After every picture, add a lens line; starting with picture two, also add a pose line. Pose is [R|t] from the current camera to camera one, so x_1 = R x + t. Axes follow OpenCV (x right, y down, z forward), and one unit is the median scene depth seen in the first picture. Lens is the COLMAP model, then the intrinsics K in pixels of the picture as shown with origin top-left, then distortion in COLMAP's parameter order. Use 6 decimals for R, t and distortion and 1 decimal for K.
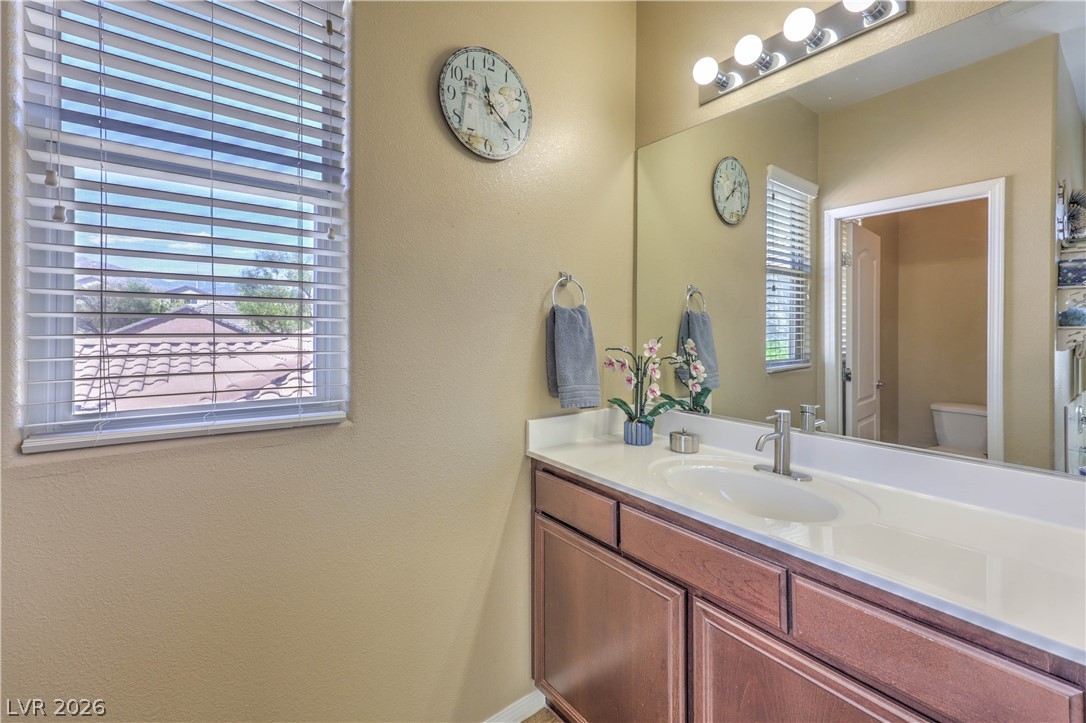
lens RADIAL K [[430.1, 0, 547.5], [0, 430.1, 331.1], [0, 0, 1]] dist [-0.011738, 0.000032]
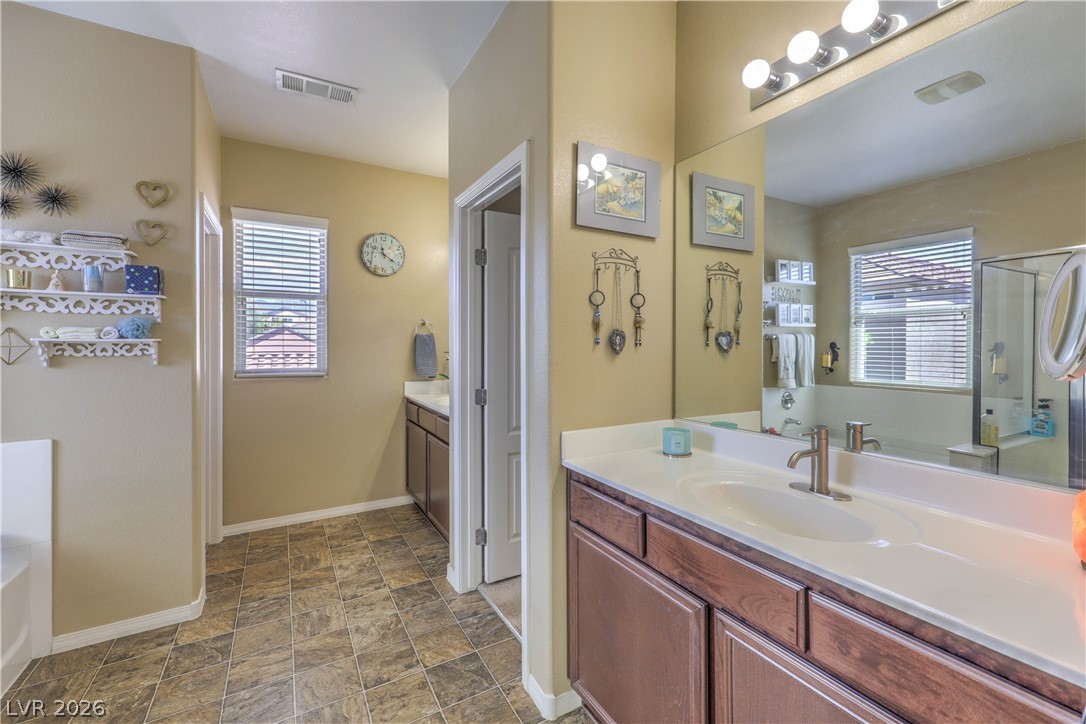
lens RADIAL K [[451.9, 0, 544.1], [0, 451.9, 343.8], [0, 0, 1]] dist [0.013433, -0.000226]
pose [[0.988668, 0.000603, -0.150119, 0.154258], [-0.001532, 0.999980, -0.006068, 0.001323], [0.150113, 0.006229, 0.988649, -0.191768]]
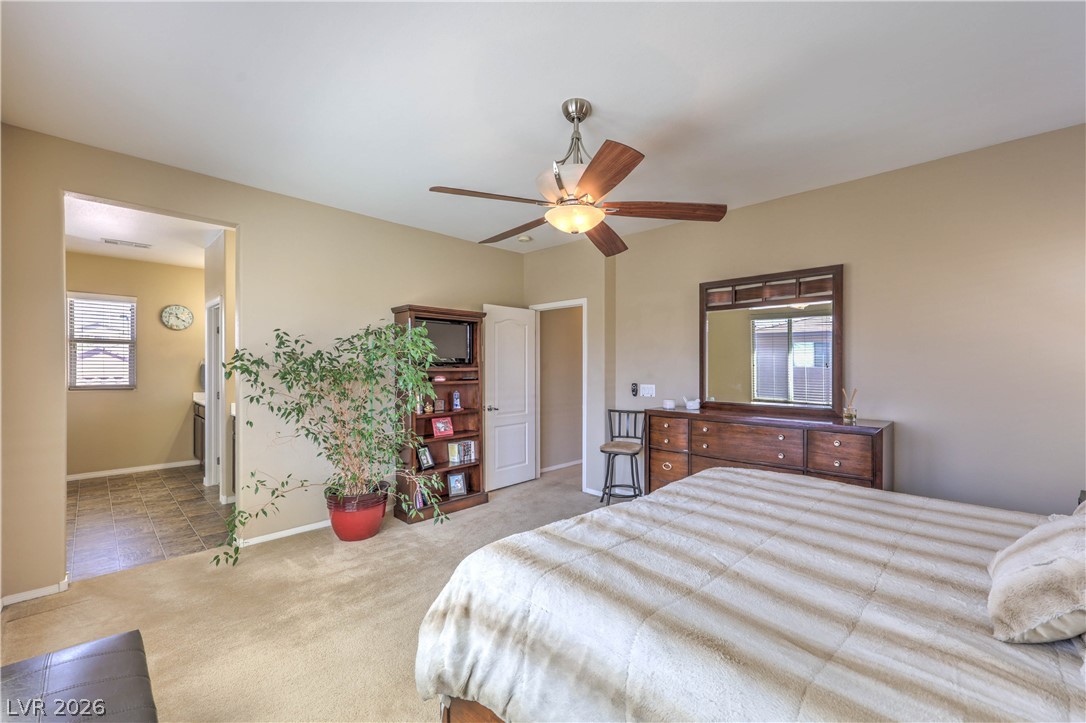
lens RADIAL K [[427.7, 0, 561.2], [0, 427.7, 367.6], [0, 0, 1]] dist [0.000632, 0.000001]
pose [[0.992616, 0.001124, 0.121297, 0.407661], [-0.000465, 0.999985, -0.005461, -0.000553], [-0.121301, 0.005364, 0.992601, -0.480055]]
